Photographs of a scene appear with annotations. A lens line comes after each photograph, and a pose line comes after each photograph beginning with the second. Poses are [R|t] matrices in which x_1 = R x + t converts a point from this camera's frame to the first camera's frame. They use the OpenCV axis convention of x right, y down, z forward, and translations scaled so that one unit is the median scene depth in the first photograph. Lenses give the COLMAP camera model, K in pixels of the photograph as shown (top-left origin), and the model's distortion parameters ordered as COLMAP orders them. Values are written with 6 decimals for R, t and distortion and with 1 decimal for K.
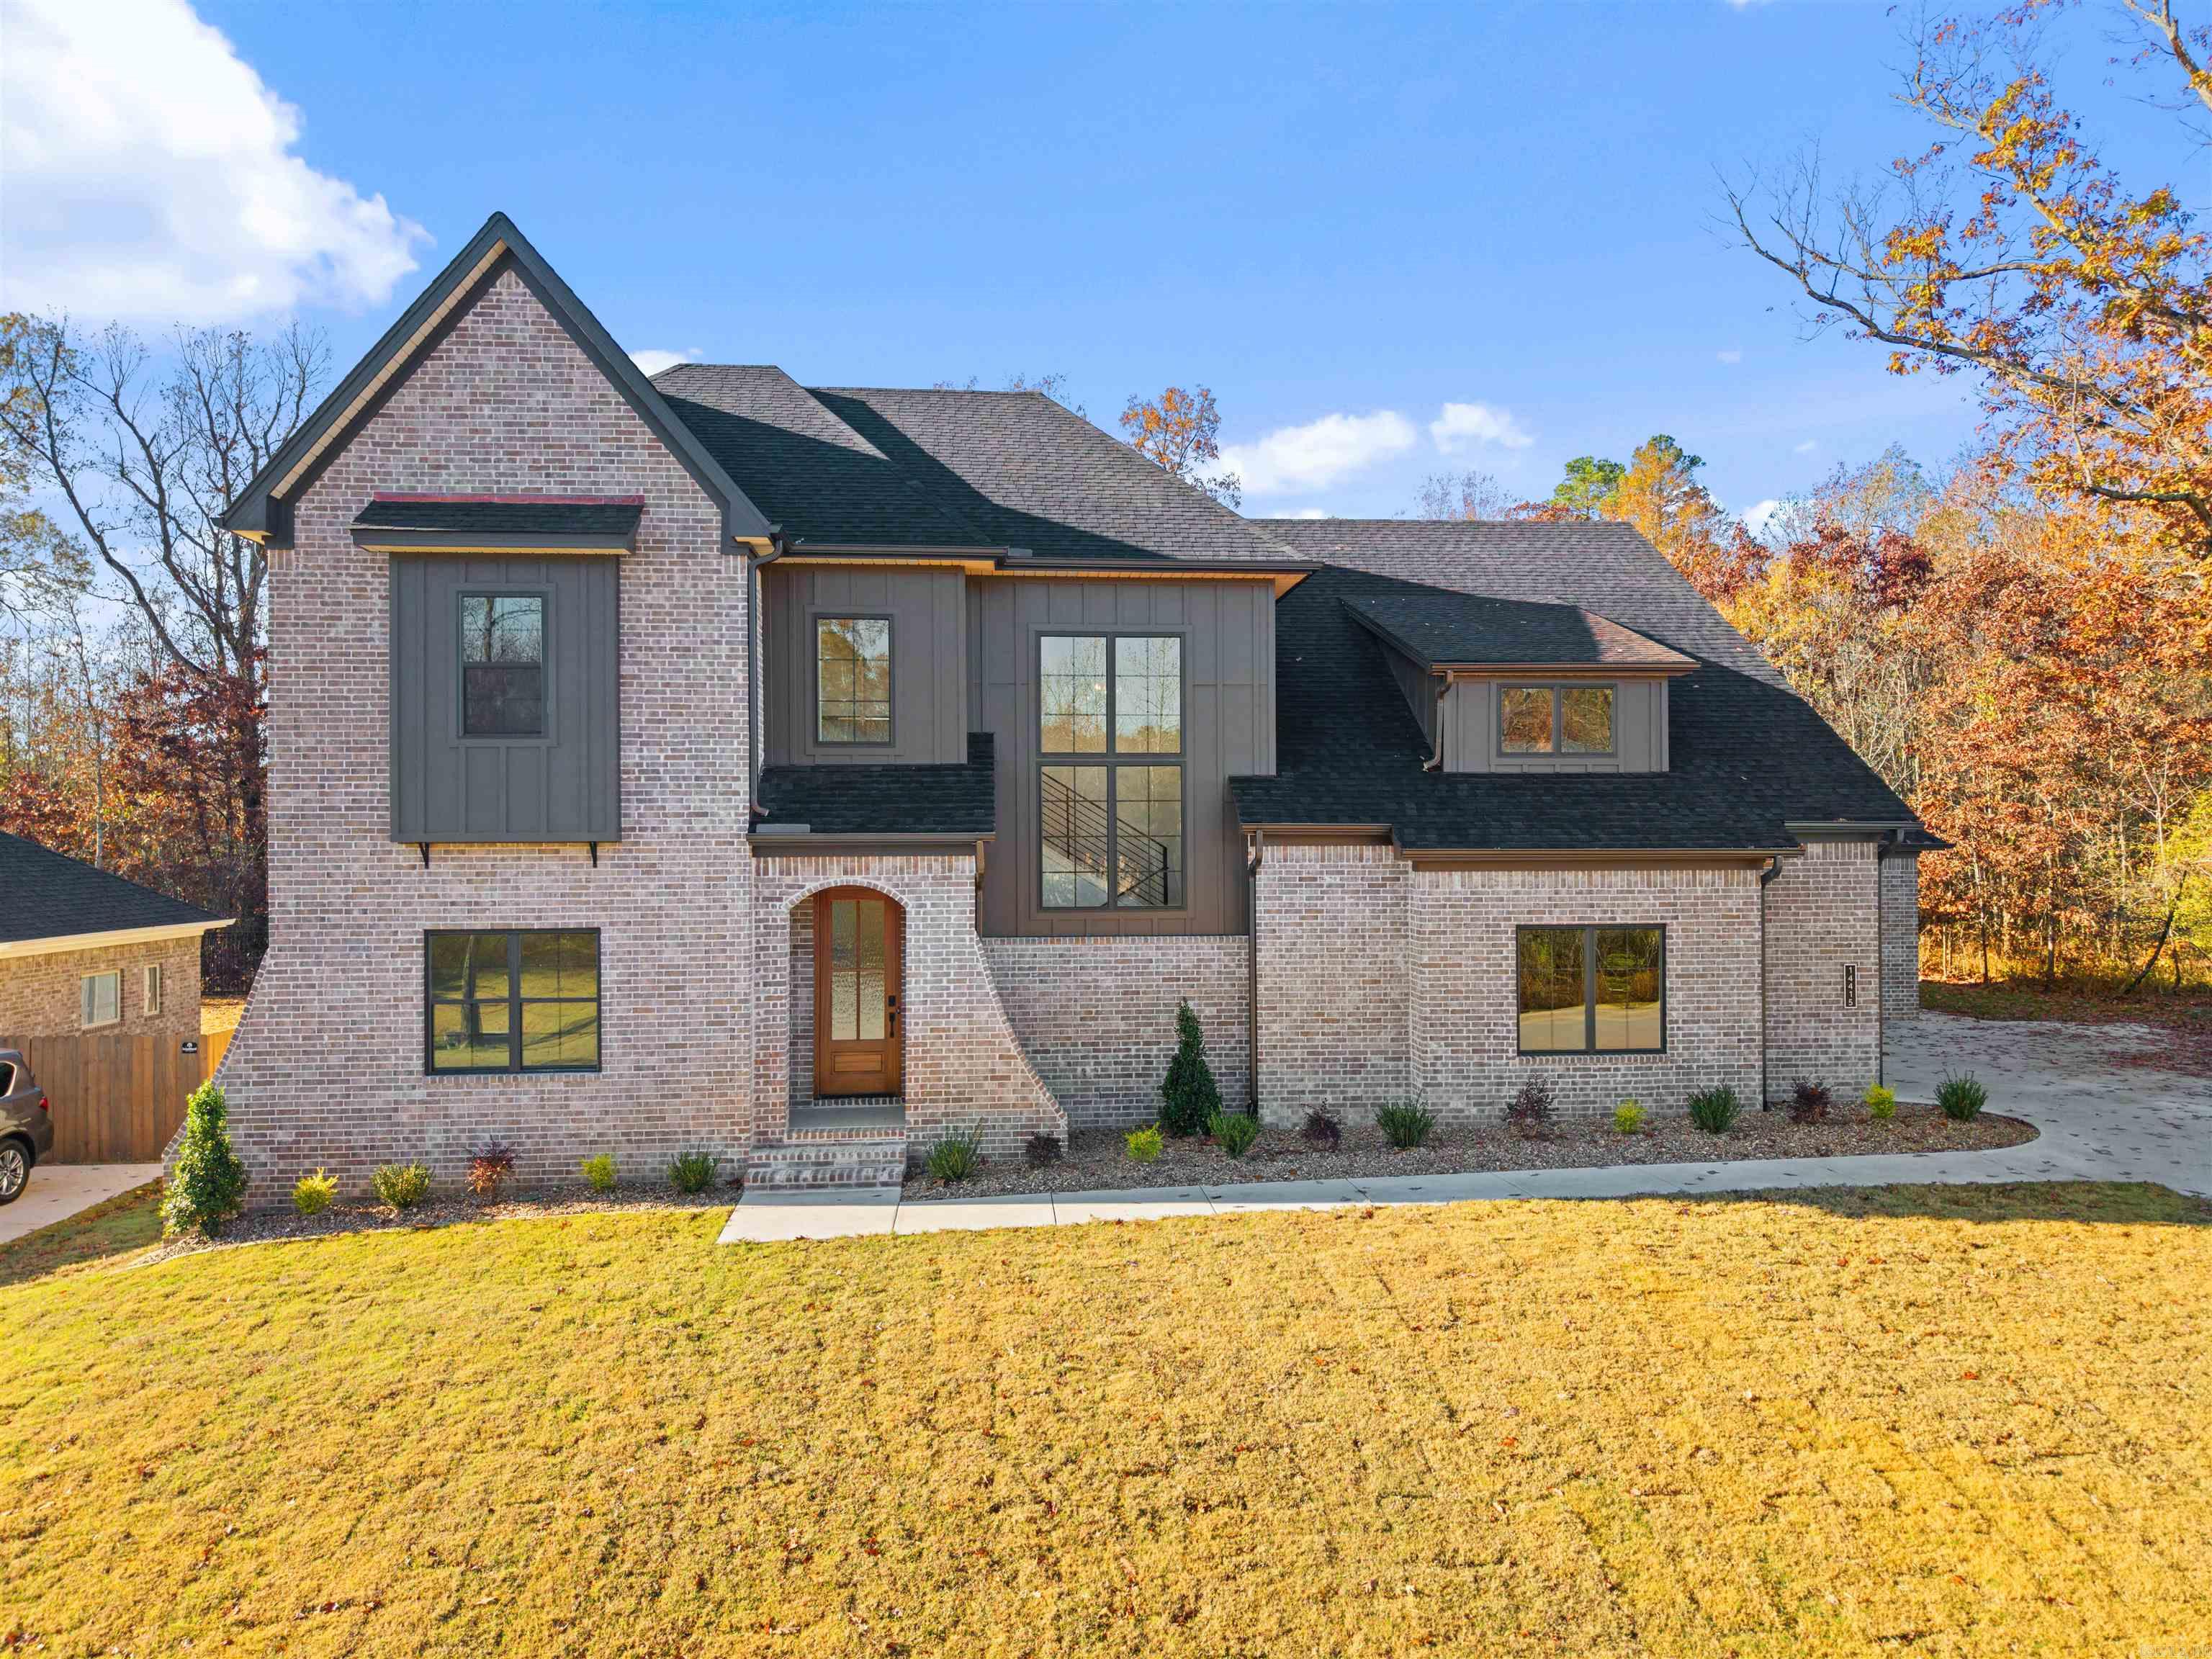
lens RADIAL K [[1523.1, 0, 1106.0], [0, 1523.1, 829.5], [0, 0, 1]] dist [-0.004223, 0.000785]
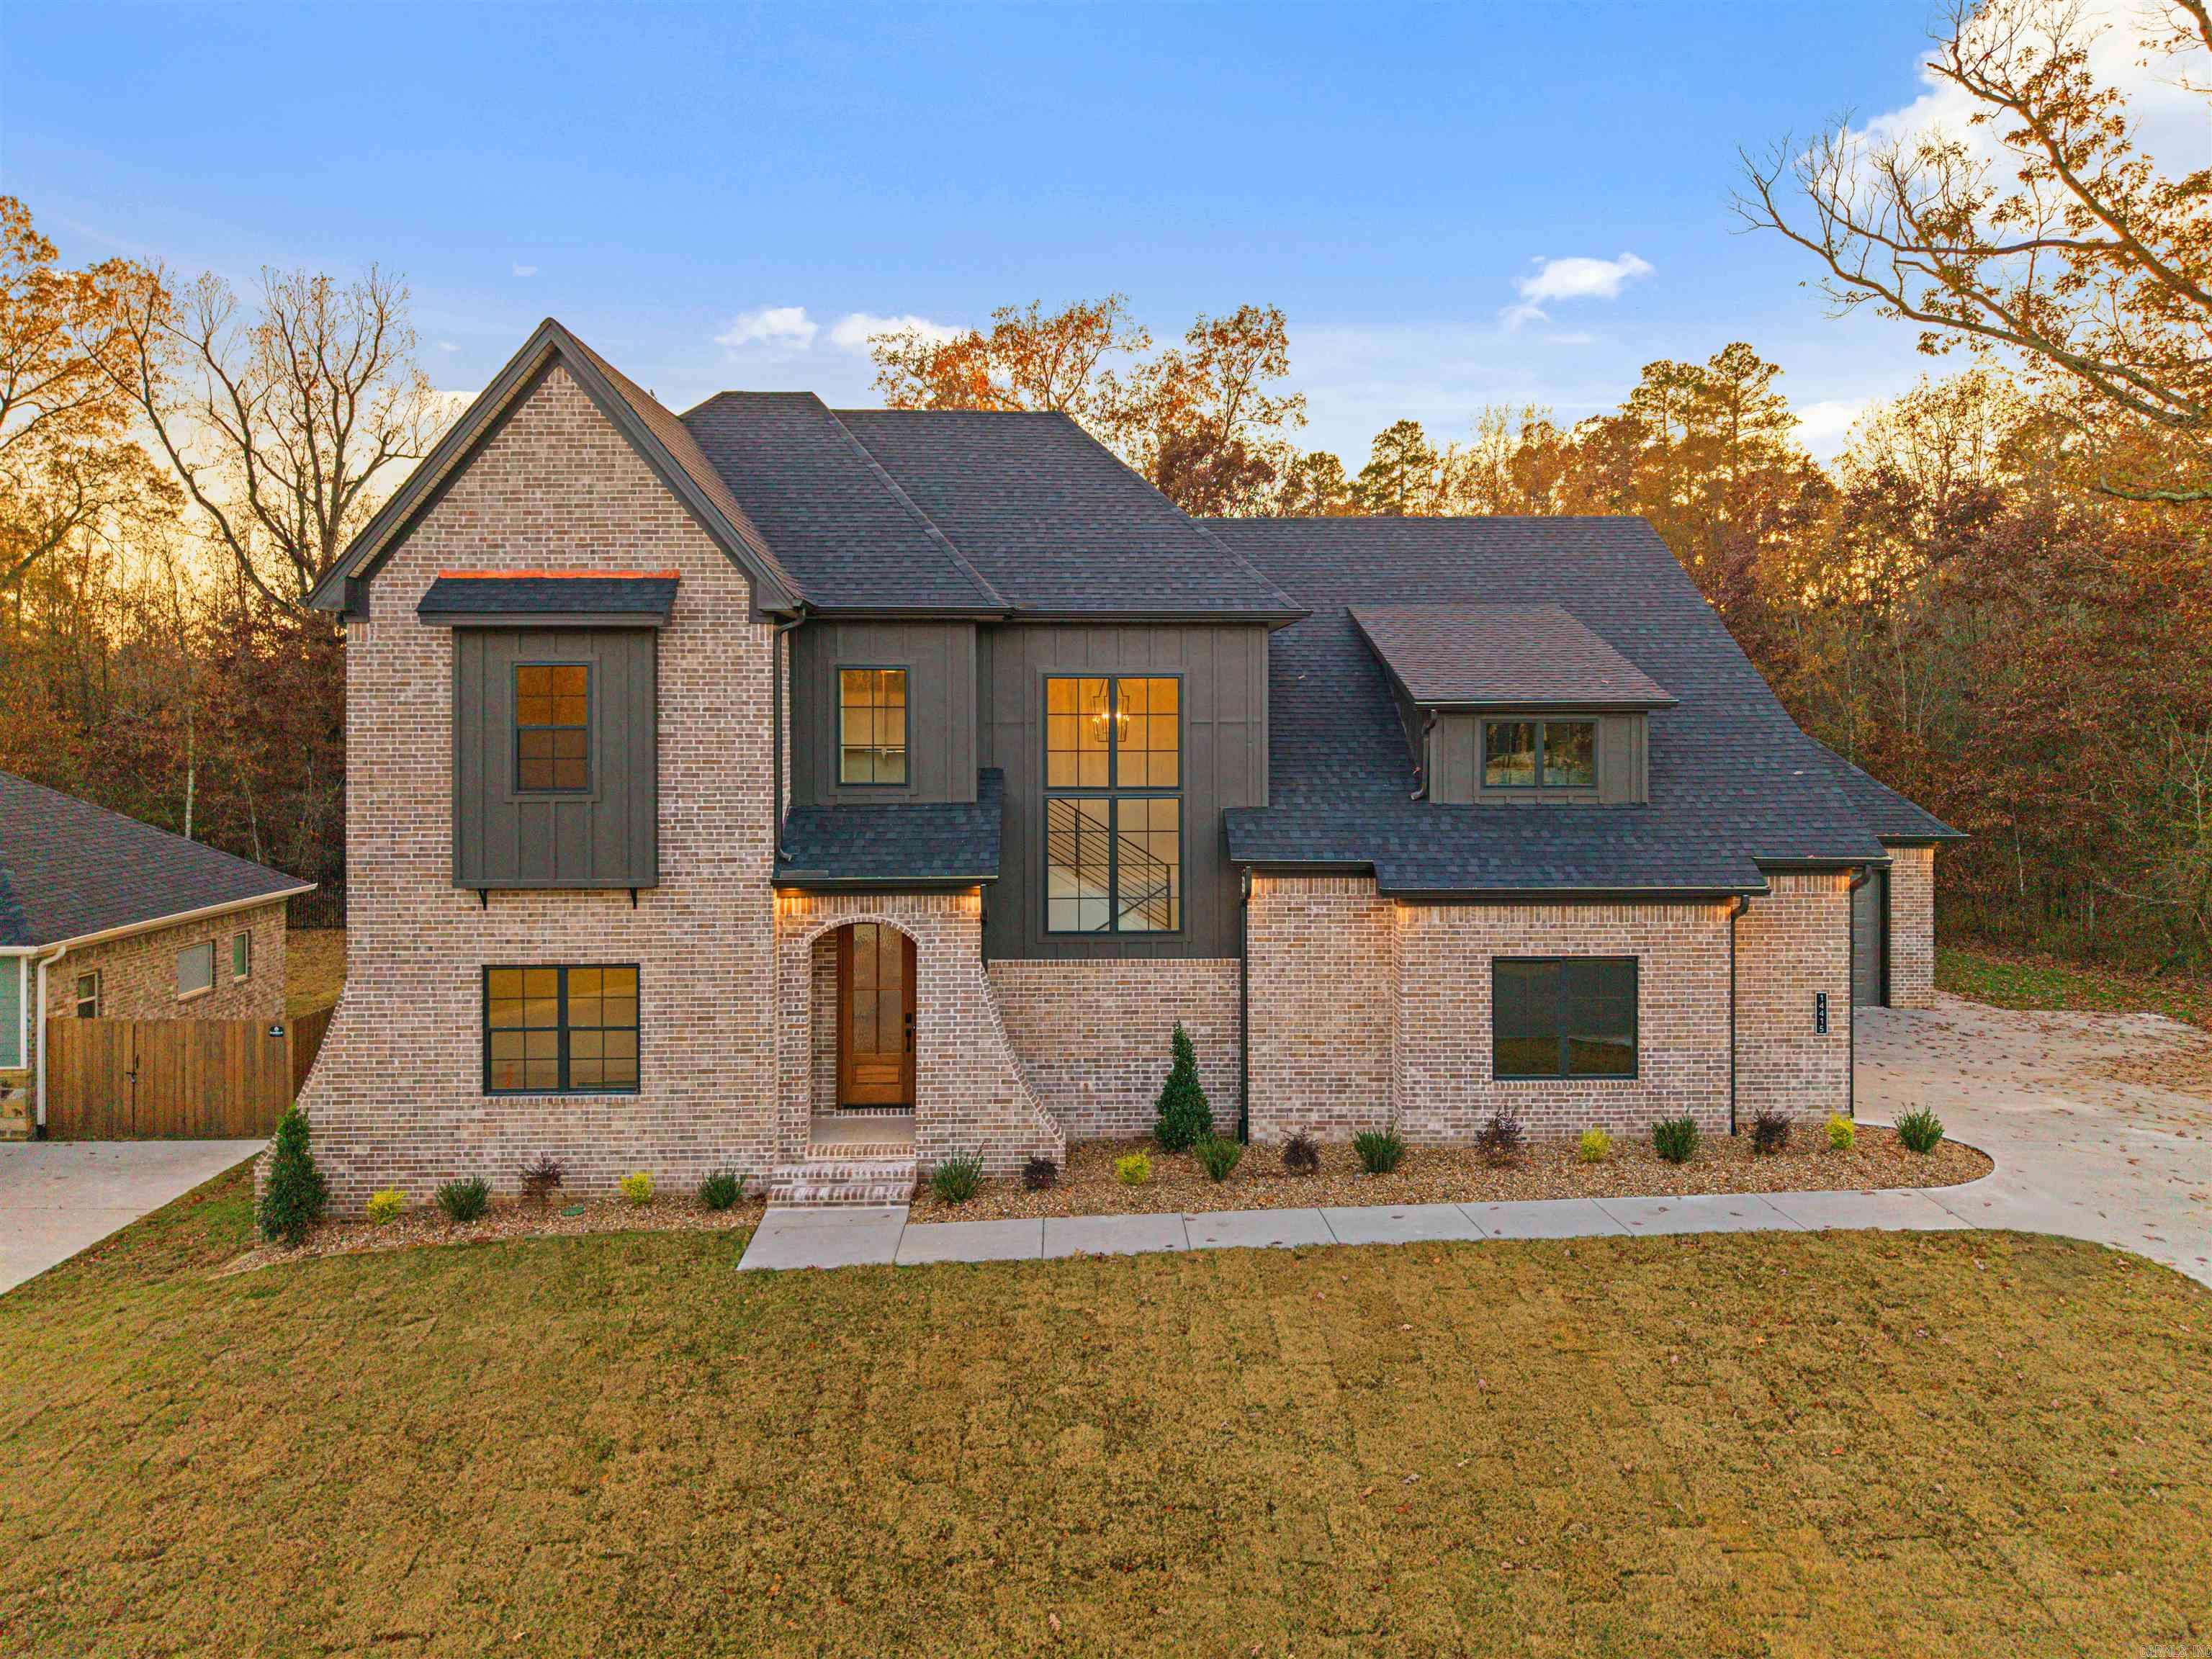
lens RADIAL K [[1557.9, 0, 1098.6], [0, 1557.9, 715.9], [0, 0, 1]] dist [-0.001985, -0.006122]
pose [[0.998534, 0.003163, -0.054043, 0.058933], [-0.002952, 0.999988, 0.003972, -0.118591], [0.054055, -0.003807, 0.998531, -0.104609]]
